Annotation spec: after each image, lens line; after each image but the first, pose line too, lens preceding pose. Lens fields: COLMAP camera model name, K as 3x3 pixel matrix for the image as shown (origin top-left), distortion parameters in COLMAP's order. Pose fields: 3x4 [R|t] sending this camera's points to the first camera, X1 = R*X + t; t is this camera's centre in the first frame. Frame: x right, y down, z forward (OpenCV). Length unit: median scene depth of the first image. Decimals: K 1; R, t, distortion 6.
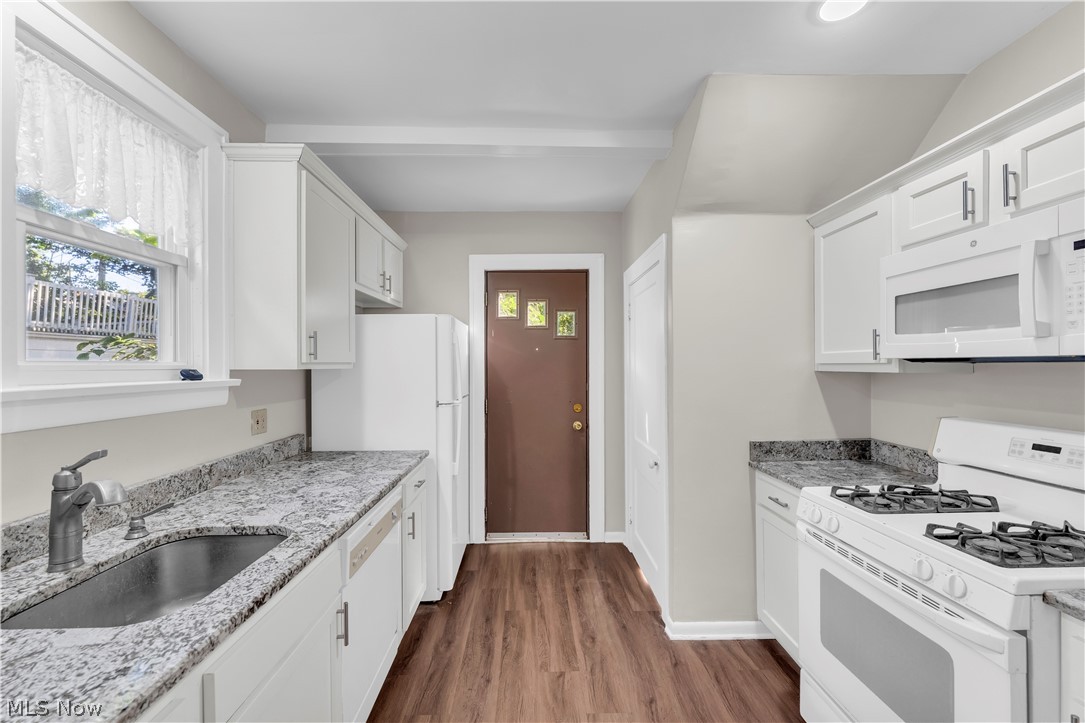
lens RADIAL K [[445.7, 0, 540.8], [0, 445.7, 363.4], [0, 0, 1]] dist [-0.002978, -0.000011]
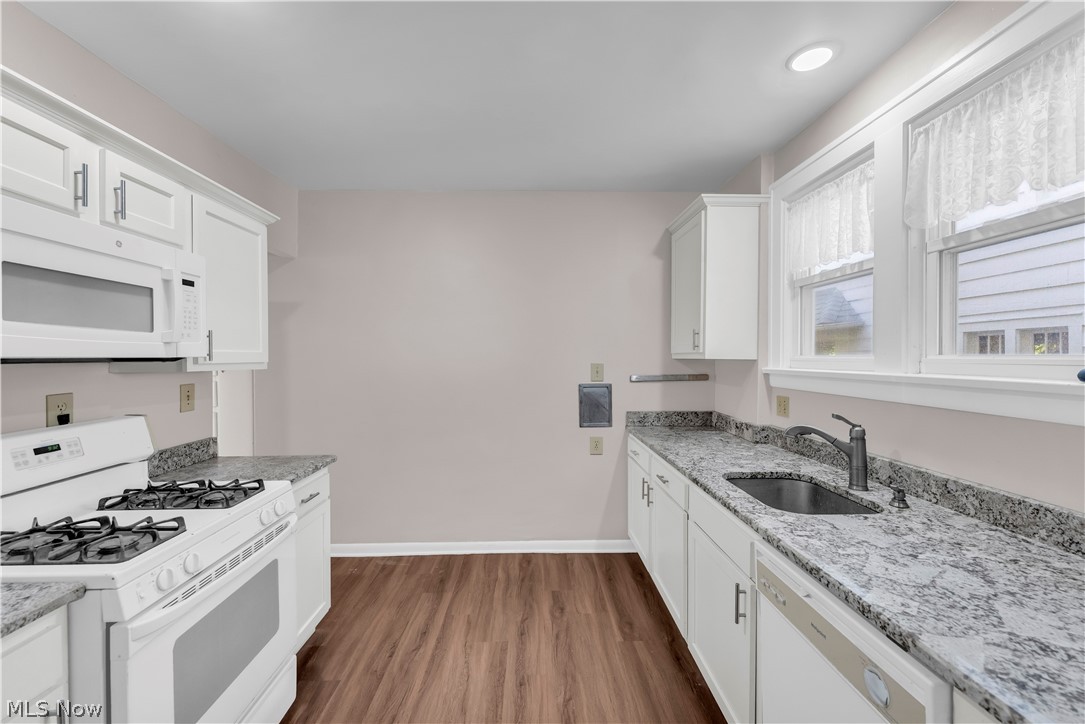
lens RADIAL K [[445.7, 0, 542.3], [0, 445.7, 360.7], [0, 0, 1]] dist [-0.002978, -0.000011]
pose [[-0.999911, 0.007091, 0.011319, 0.013451], [0.007110, 0.999973, 0.001678, -0.001522], [-0.011307, 0.001759, -0.999935, 1.983198]]
